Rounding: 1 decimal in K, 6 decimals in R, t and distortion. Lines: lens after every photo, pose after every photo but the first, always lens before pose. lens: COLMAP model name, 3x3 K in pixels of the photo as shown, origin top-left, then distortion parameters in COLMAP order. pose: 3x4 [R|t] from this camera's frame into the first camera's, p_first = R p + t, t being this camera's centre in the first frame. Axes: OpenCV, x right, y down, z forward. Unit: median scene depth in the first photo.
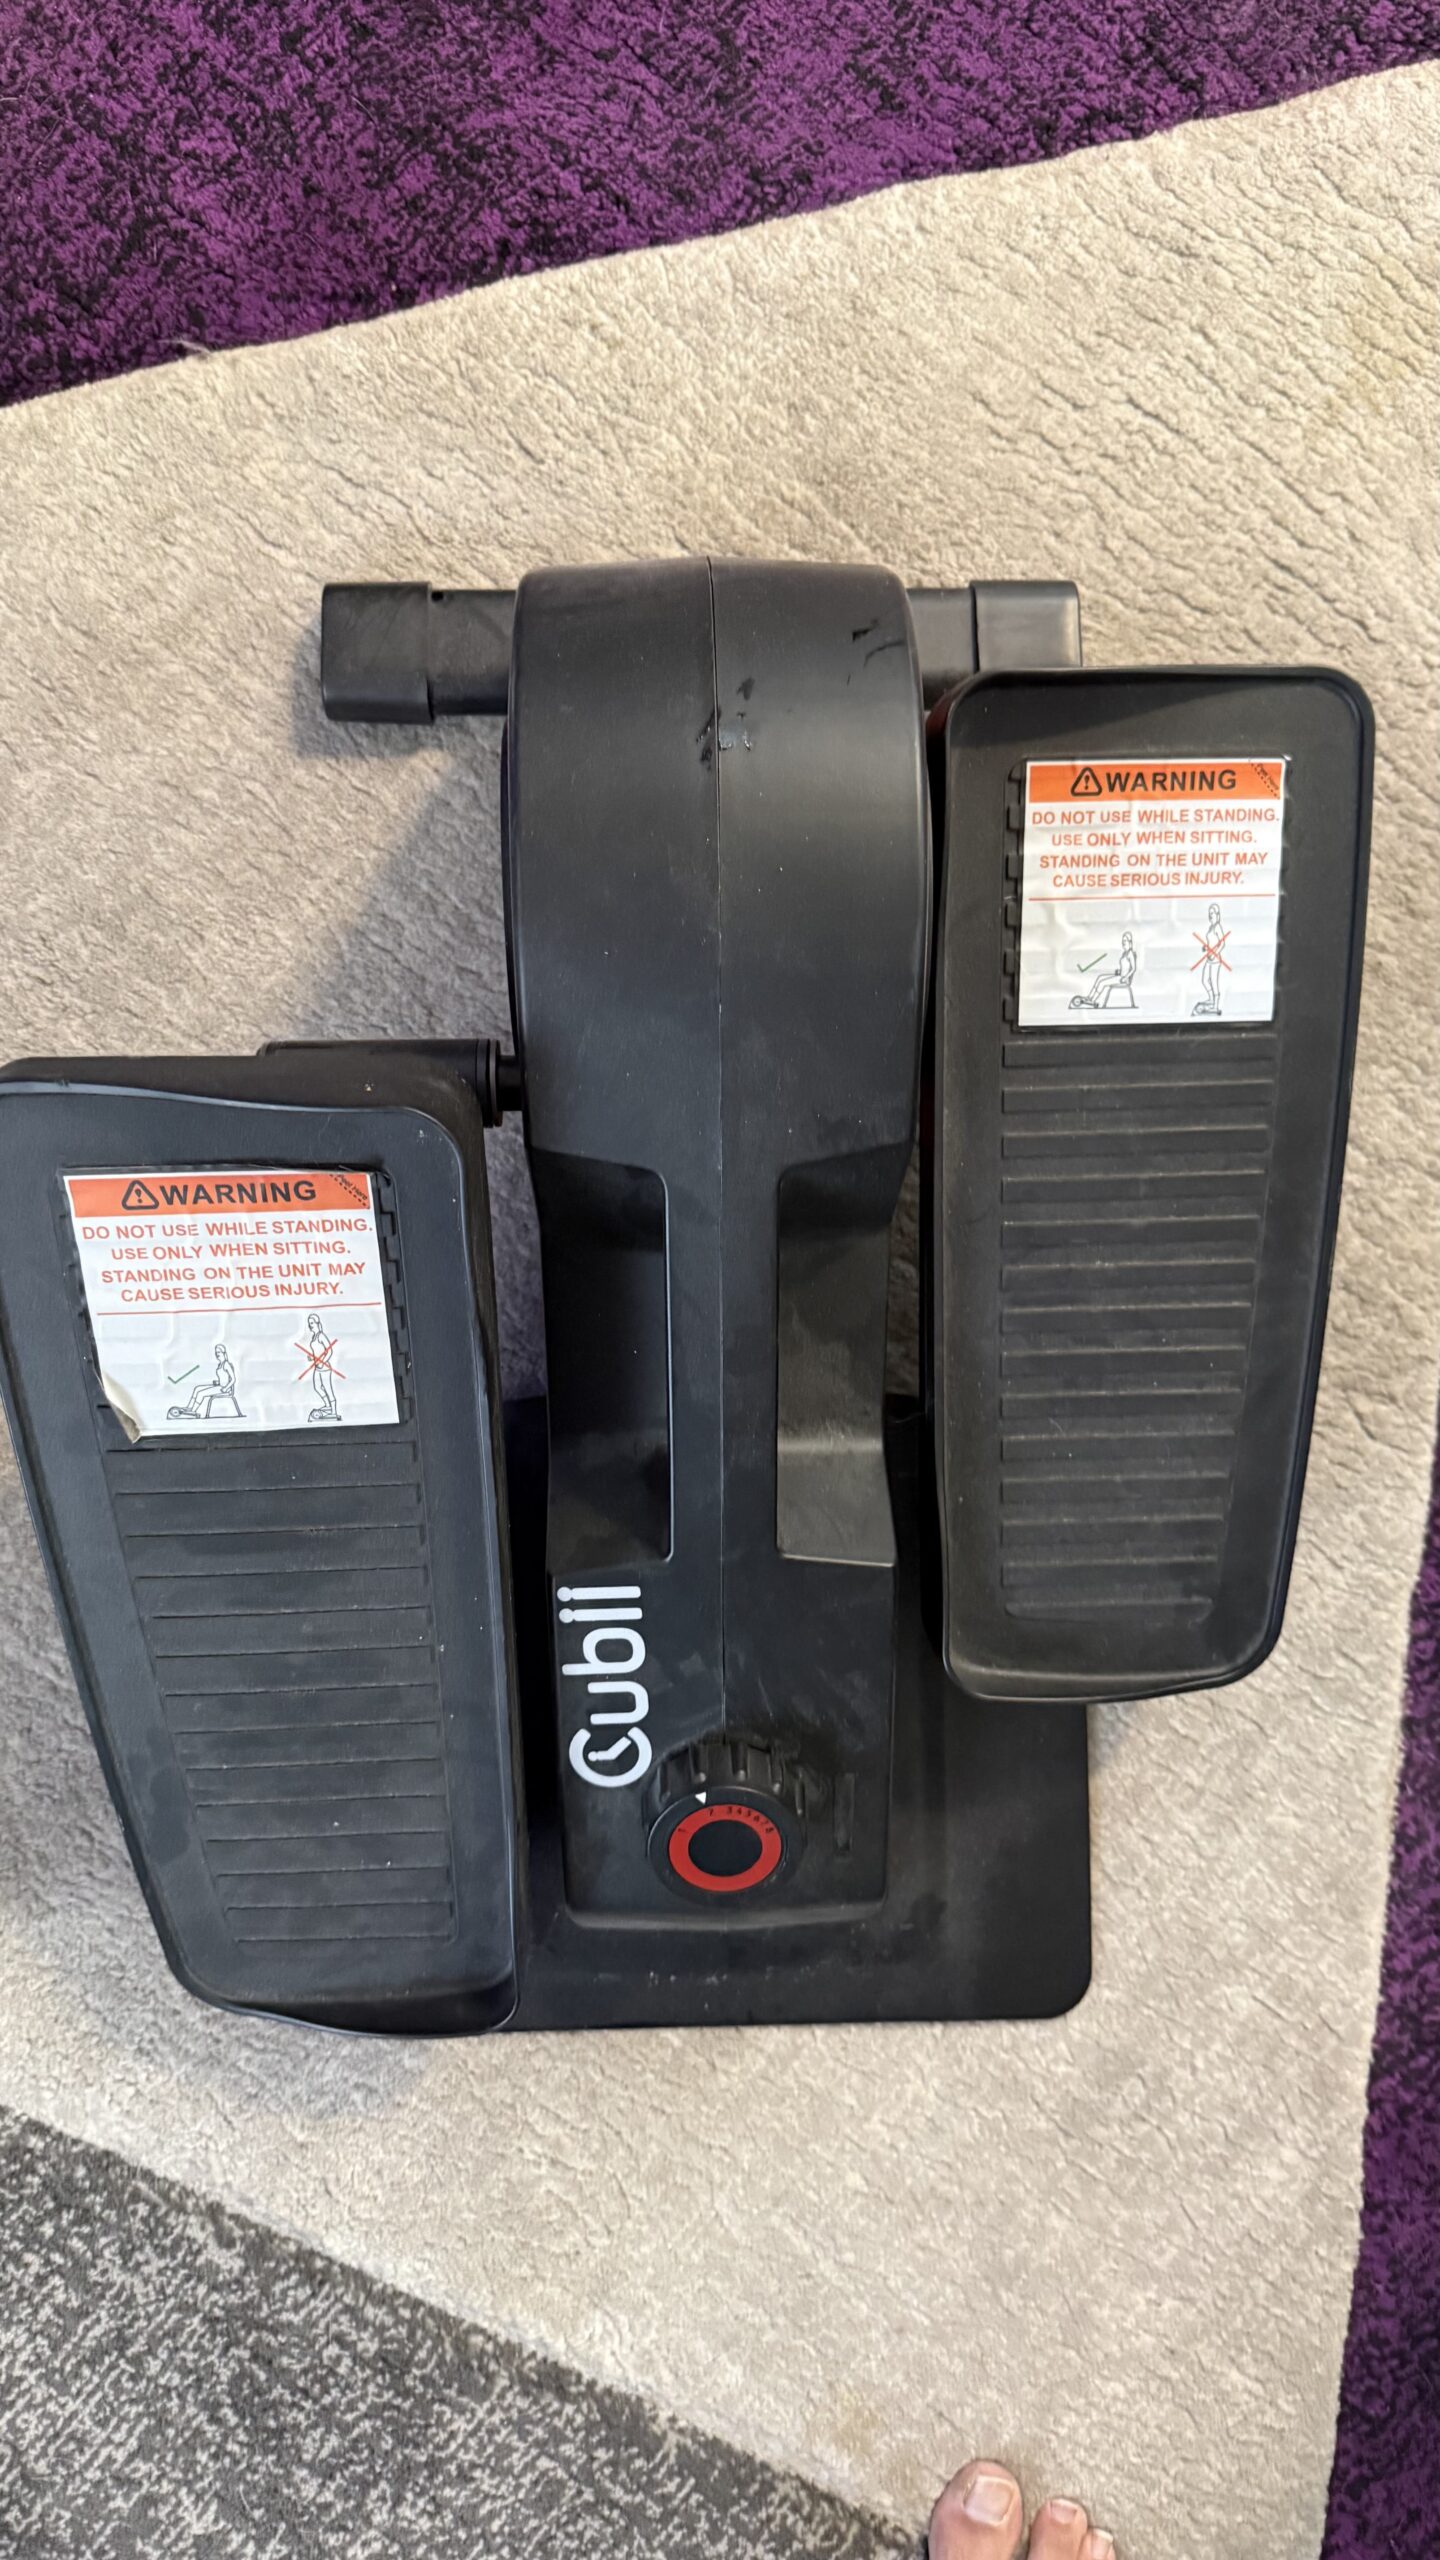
lens RADIAL K [[1818.5, 0, 724.4], [0, 1818.5, 1310.9], [0, 0, 1]] dist [0.117895, -0.146856]
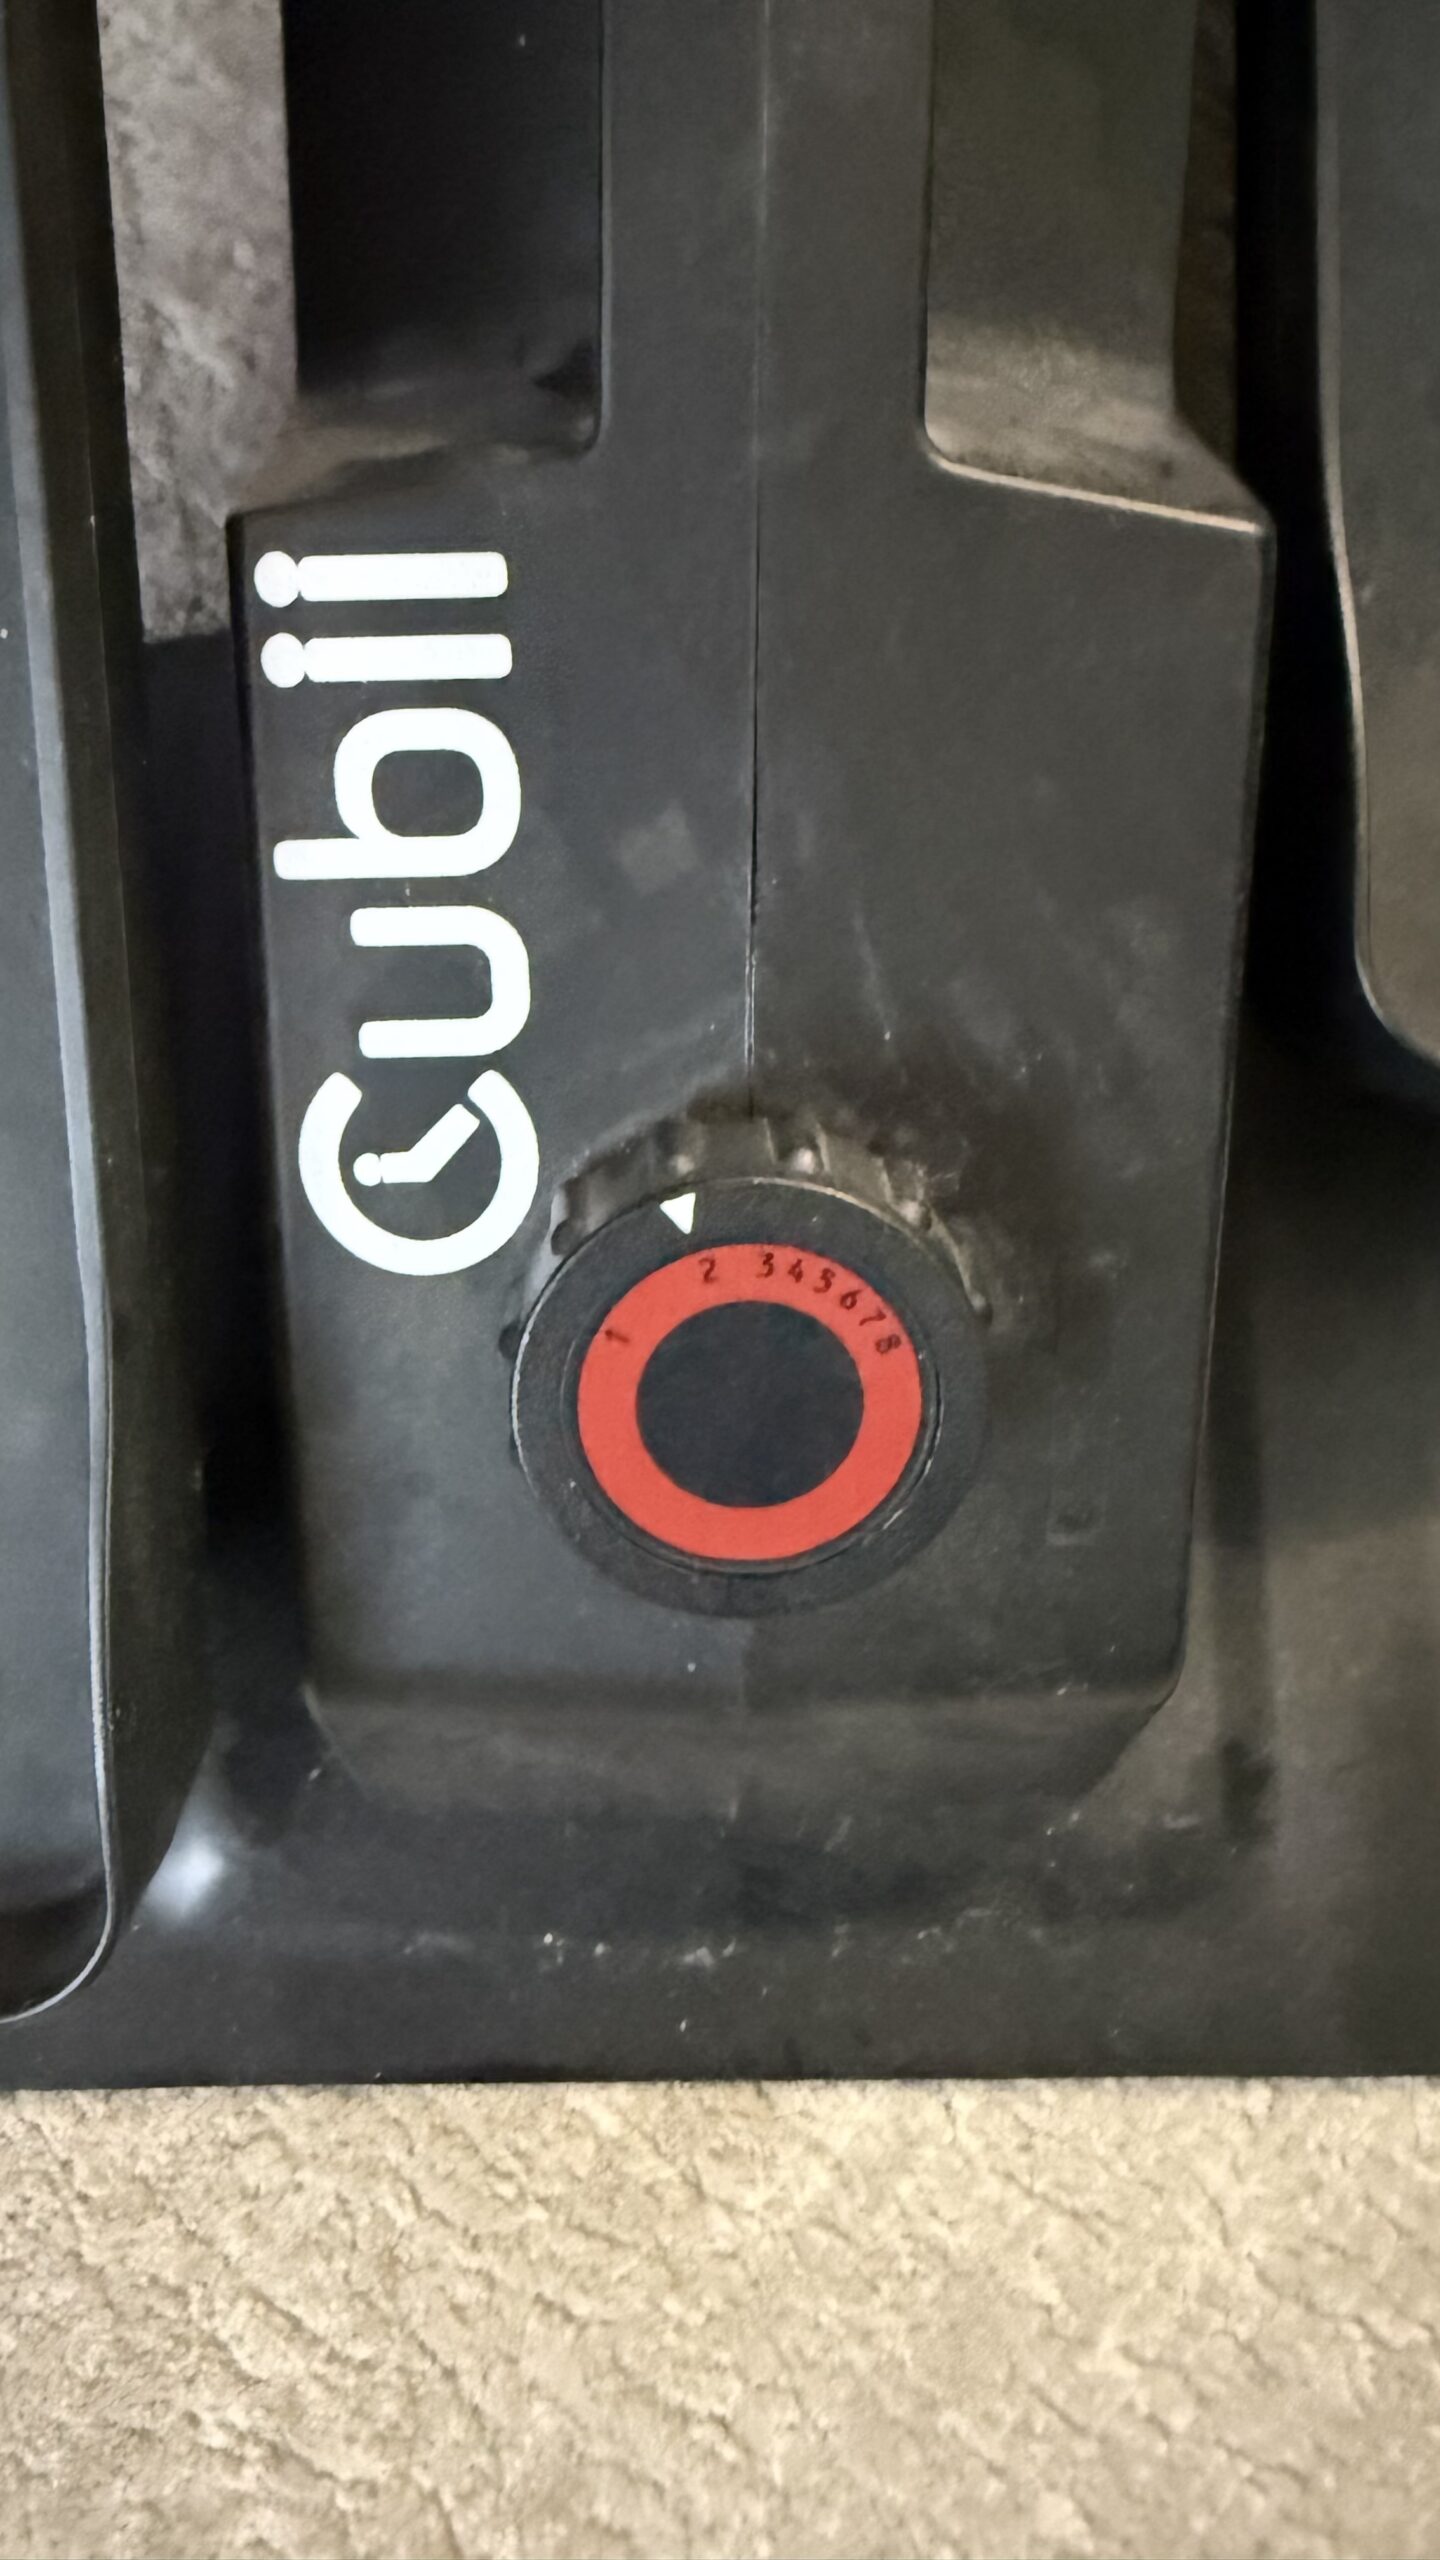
lens RADIAL K [[1713.8, 0, 722.1], [0, 1713.8, 1159.7], [0, 0, 1]] dist [0.026633, -0.004007]
pose [[0.999877, 0.015573, 0.002107, -0.005021], [-0.014877, 0.981218, -0.192328, 0.264955], [-0.005062, 0.192273, 0.981328, 0.596312]]
